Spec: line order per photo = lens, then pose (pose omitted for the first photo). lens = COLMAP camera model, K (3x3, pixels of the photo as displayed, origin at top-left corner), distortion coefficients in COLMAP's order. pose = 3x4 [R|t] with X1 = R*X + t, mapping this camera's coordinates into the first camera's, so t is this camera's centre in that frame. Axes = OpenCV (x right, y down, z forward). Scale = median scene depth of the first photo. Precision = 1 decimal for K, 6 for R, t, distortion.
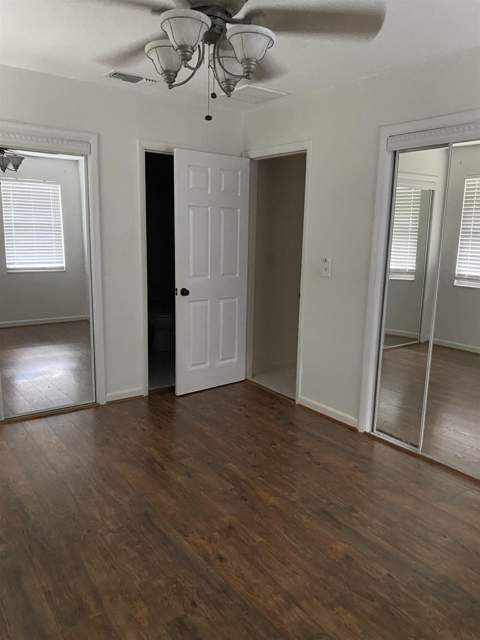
lens RADIAL K [[490.0, 0, 240.1], [0, 490.0, 320.7], [0, 0, 1]] dist [-0.008737, -0.001488]
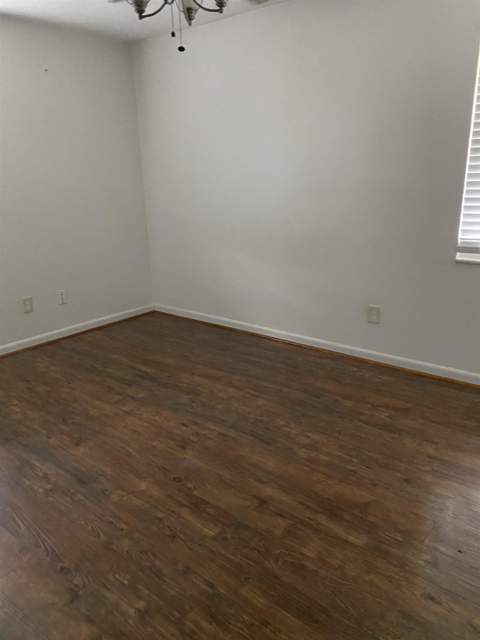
lens RADIAL K [[490.0, 0, 240.1], [0, 490.0, 320.0], [0, 0, 1]] dist [-0.008737, -0.001488]
pose [[-0.966816, 0.066672, -0.246620, 0.106040], [-0.052928, 0.892128, 0.448673, -0.307782], [0.249930, 0.446837, -0.858994, 1.851751]]
